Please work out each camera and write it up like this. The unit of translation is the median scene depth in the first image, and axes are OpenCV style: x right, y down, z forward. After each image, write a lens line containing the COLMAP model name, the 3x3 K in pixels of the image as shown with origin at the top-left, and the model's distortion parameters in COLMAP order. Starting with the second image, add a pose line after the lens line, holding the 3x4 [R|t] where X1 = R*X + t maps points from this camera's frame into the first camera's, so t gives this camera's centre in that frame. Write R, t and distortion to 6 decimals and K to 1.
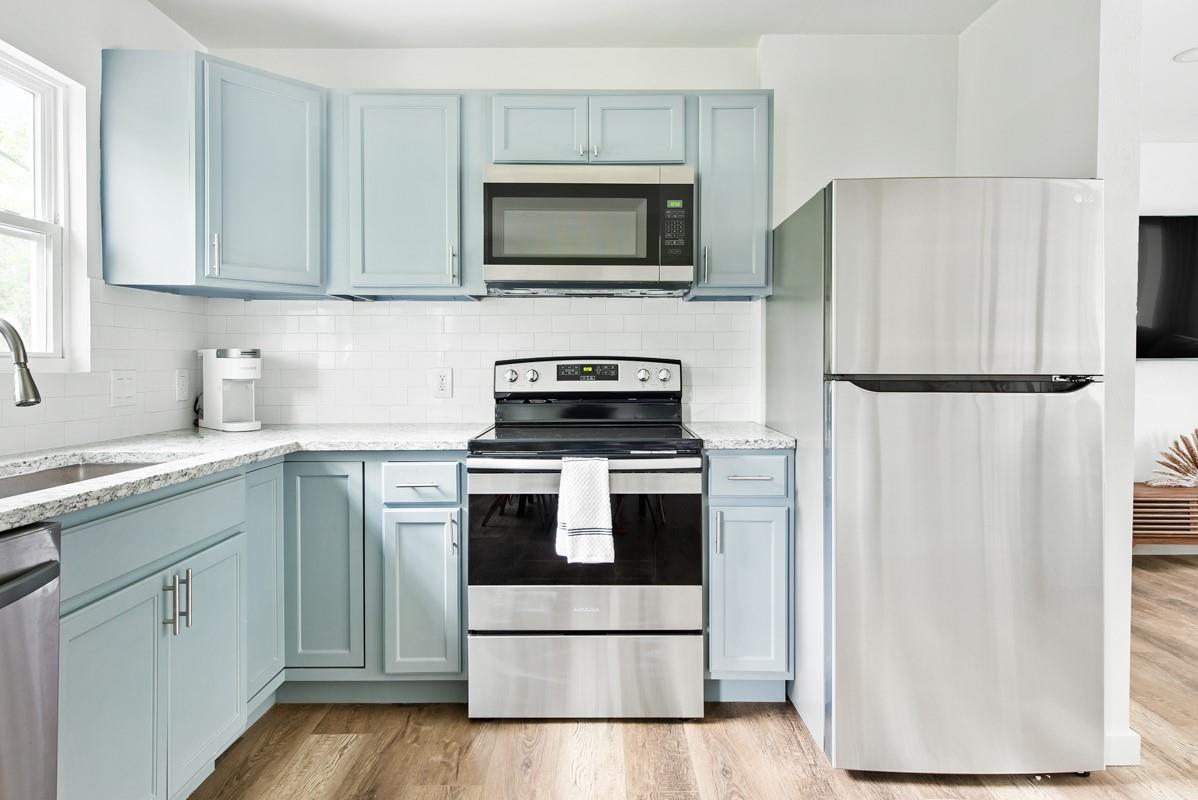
lens RADIAL K [[693.3, 0, 599.9], [0, 693.3, 370.9], [0, 0, 1]] dist [0.022125, -0.009508]
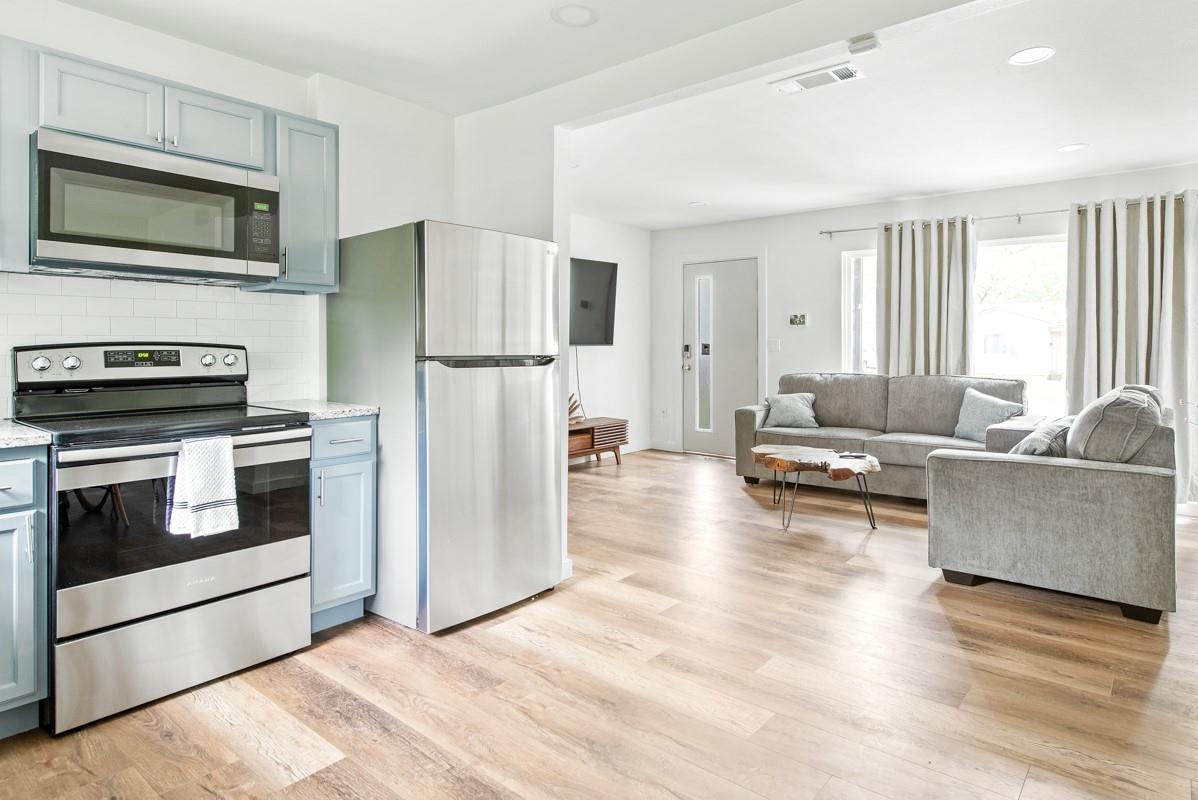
lens RADIAL K [[693.3, 0, 628.9], [0, 693.3, 343.0], [0, 0, 1]] dist [0.022125, -0.009508]
pose [[0.621359, 0.003470, 0.783518, -0.438347], [0.009970, 0.999874, -0.012335, -0.000769], [-0.783463, 0.015476, 0.621246, -0.174774]]
